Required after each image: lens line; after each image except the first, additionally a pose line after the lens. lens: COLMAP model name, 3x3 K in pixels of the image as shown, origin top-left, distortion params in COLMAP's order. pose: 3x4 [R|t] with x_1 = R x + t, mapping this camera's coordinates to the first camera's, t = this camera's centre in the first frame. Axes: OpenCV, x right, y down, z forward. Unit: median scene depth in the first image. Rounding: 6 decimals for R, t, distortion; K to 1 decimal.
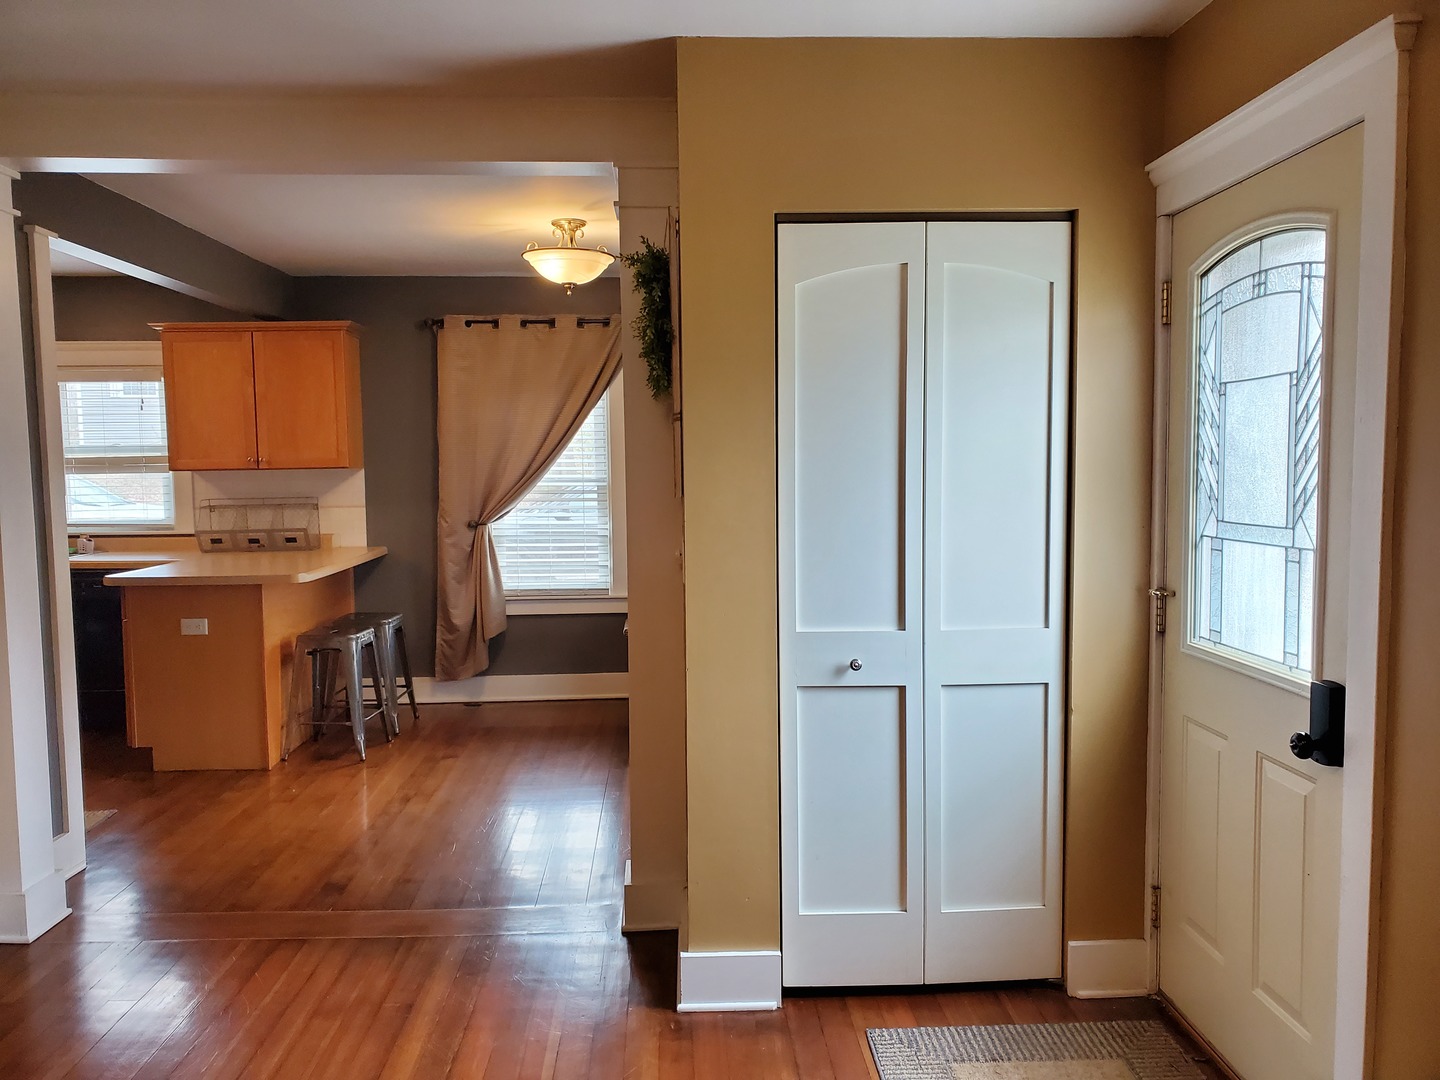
lens RADIAL K [[1123.7, 0, 728.1], [0, 1123.7, 553.6], [0, 0, 1]] dist [0.036621, -0.034325]
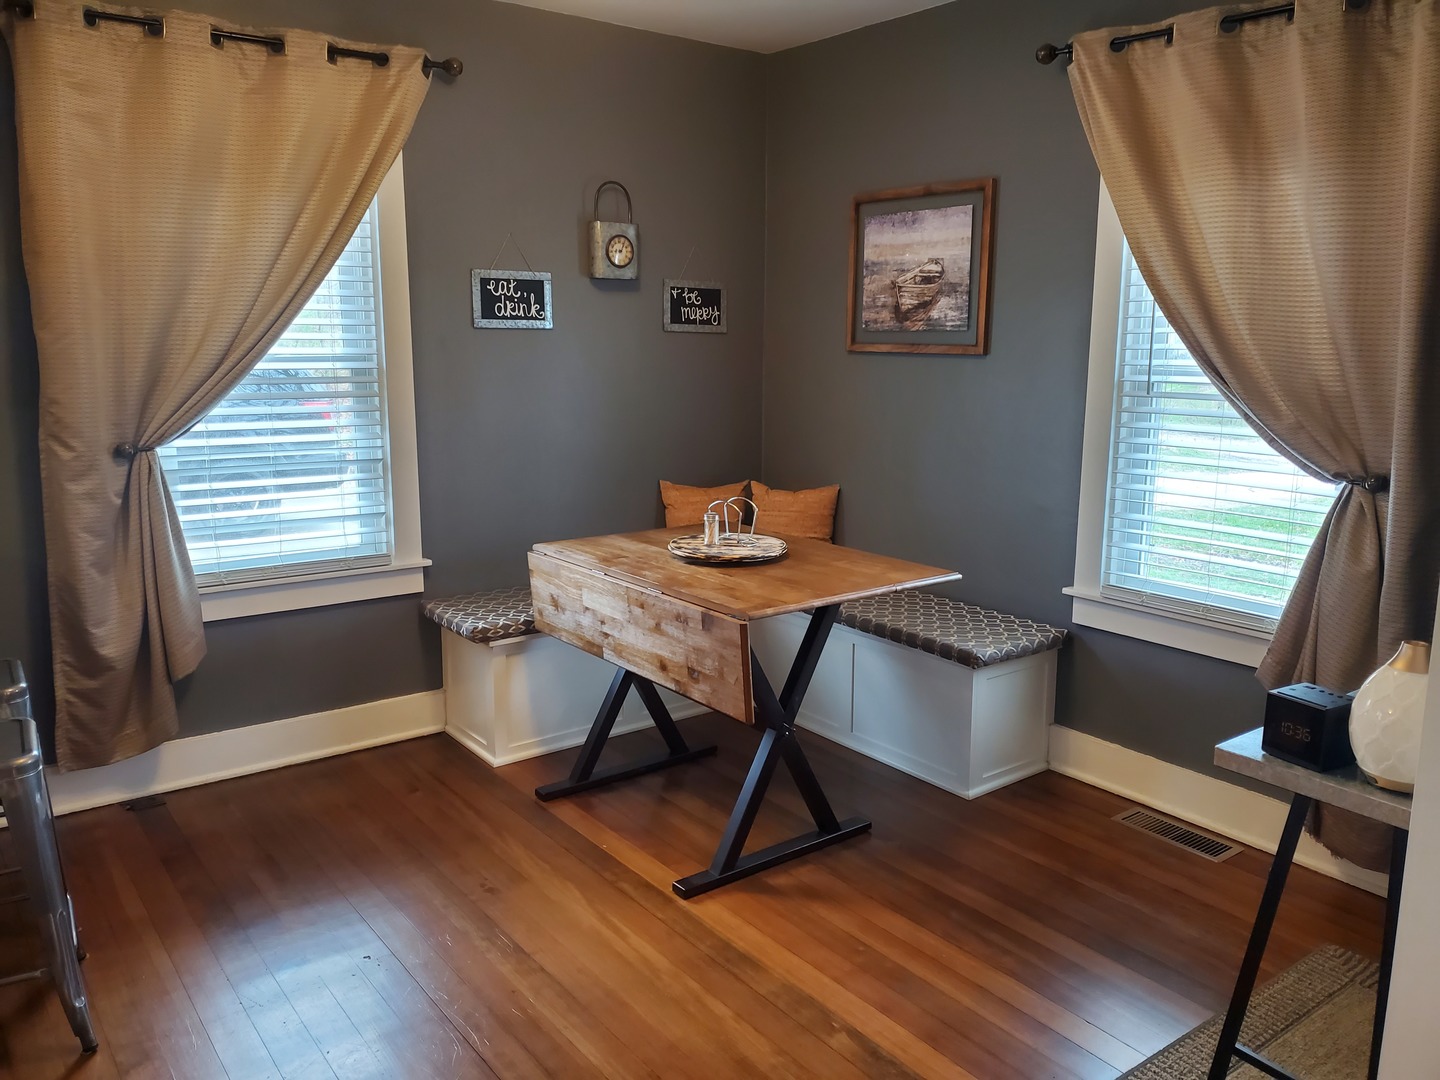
lens RADIAL K [[1116.1, 0, 728.6], [0, 1116.1, 539.8], [0, 0, 1]] dist [0.002384, -0.000137]
pose [[0.823517, -0.088580, 0.560334, -0.287489], [0.032749, 0.993510, 0.108927, -0.031637], [-0.566346, -0.071352, 0.821073, 0.454217]]
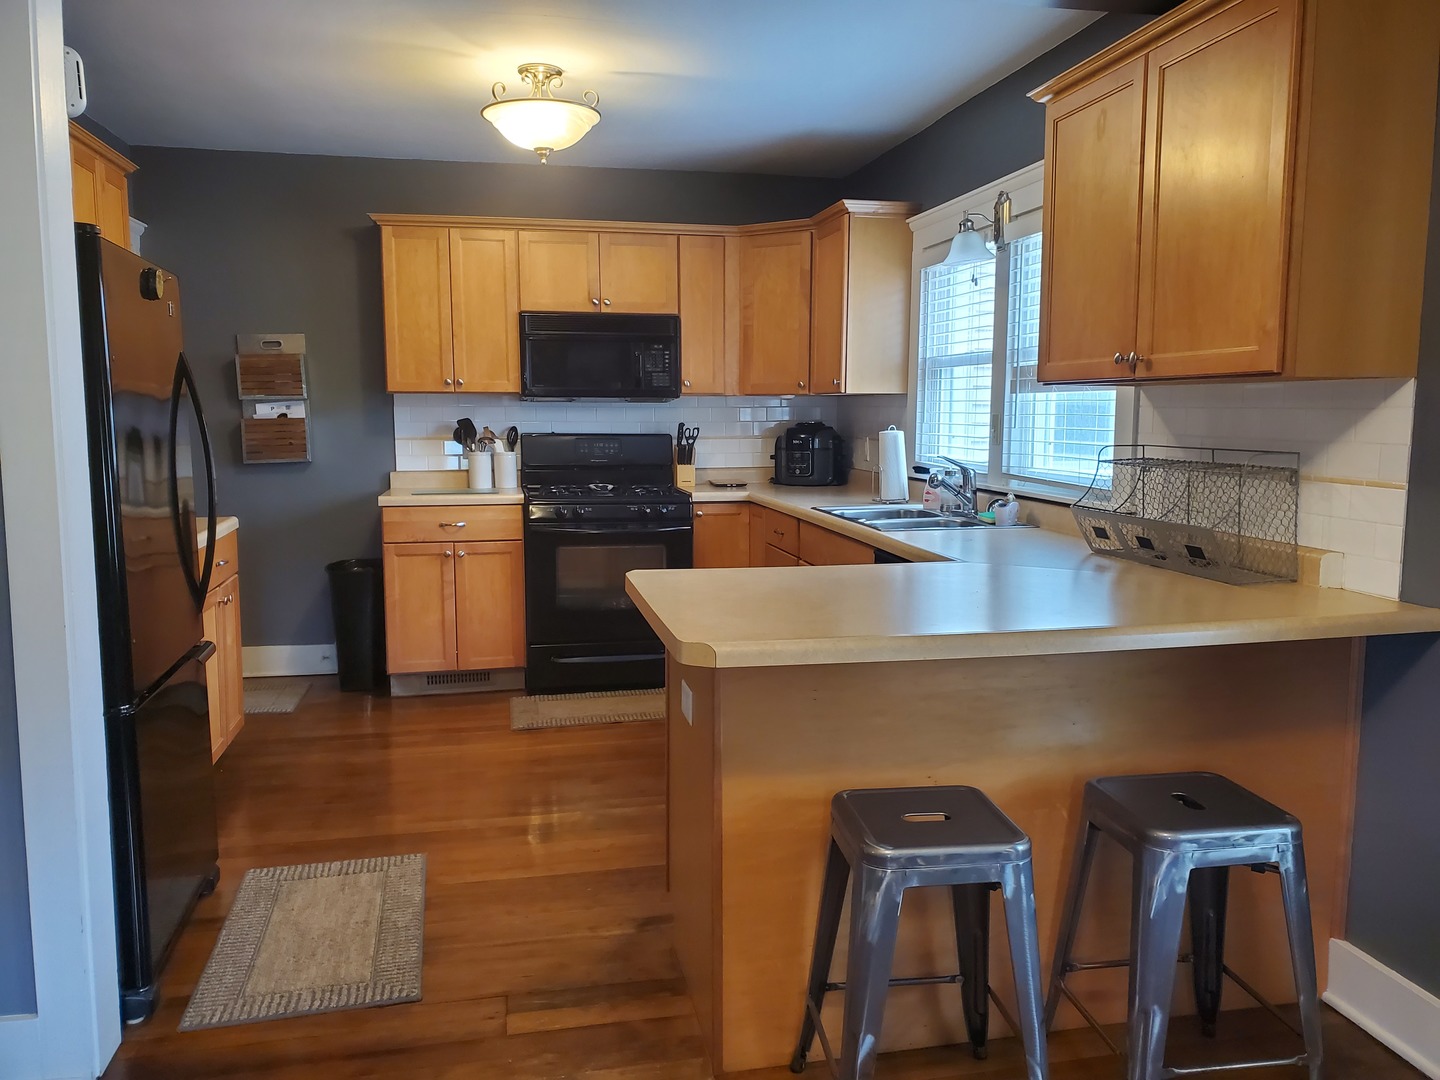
lens RADIAL K [[1105.7, 0, 720.0], [0, 1105.7, 540.0], [0, 0, 1]] dist [0.047787, -0.050943]
pose [[0.157471, 0.129201, -0.979035, -0.013459], [-0.088636, 0.989252, 0.116293, -0.047670], [0.983538, 0.068465, 0.167230, 0.744107]]
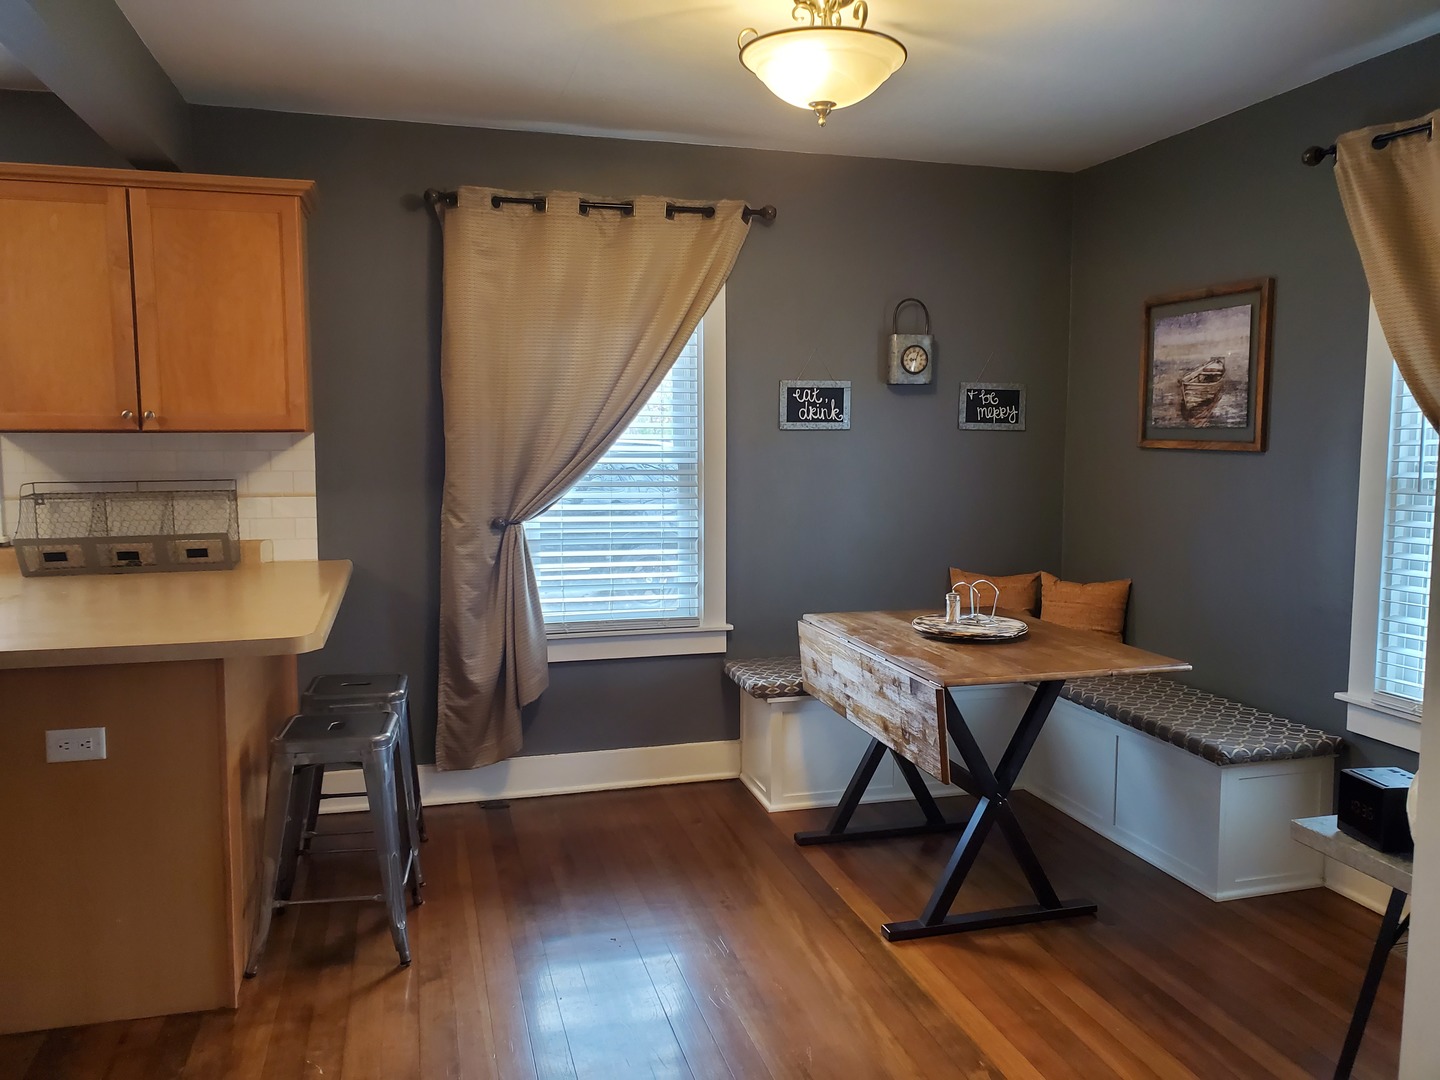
lens RADIAL K [[1105.7, 0, 720.0], [0, 1105.7, 540.0], [0, 0, 1]] dist [0.047787, -0.050943]
pose [[0.974567, -0.010078, 0.223870, -0.246524], [0.007239, 0.999883, 0.013498, -0.024134], [-0.223980, -0.011534, 0.974525, 0.367358]]
